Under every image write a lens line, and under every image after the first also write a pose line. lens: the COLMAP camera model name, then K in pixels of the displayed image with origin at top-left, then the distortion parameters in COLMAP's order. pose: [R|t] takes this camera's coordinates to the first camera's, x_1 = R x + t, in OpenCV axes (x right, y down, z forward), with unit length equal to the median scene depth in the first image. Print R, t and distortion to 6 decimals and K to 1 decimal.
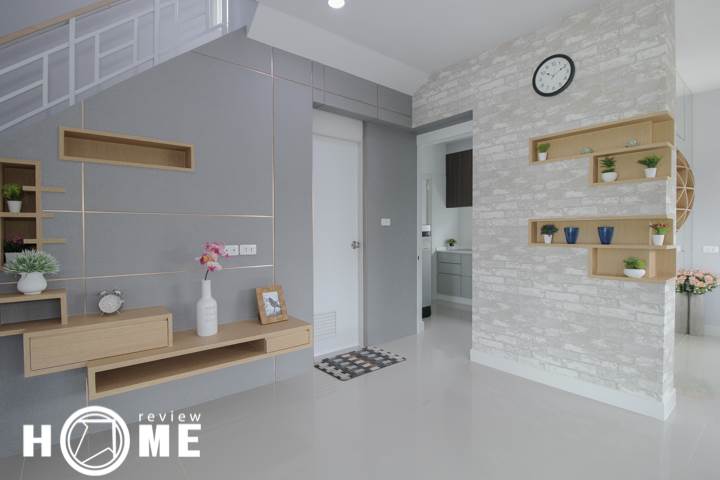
lens RADIAL K [[358.6, 0, 360.0], [0, 358.6, 240.0], [0, 0, 1]] dist [-0.015611, -0.001187]
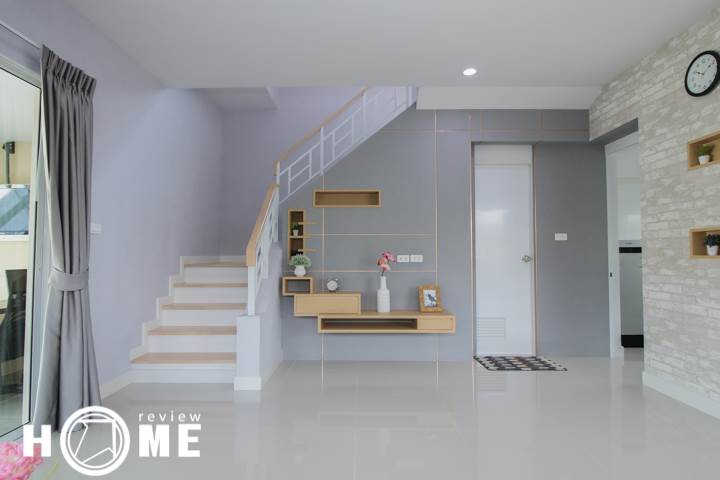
lens RADIAL K [[389.9, 0, 343.5], [0, 389.9, 238.7], [0, 0, 1]] dist [-0.001944, -0.000237]
pose [[0.758612, -0.022324, -0.651160, 0.458216], [-0.017794, 0.998330, -0.054957, 0.037470], [0.651299, 0.053278, 0.756948, -0.338070]]
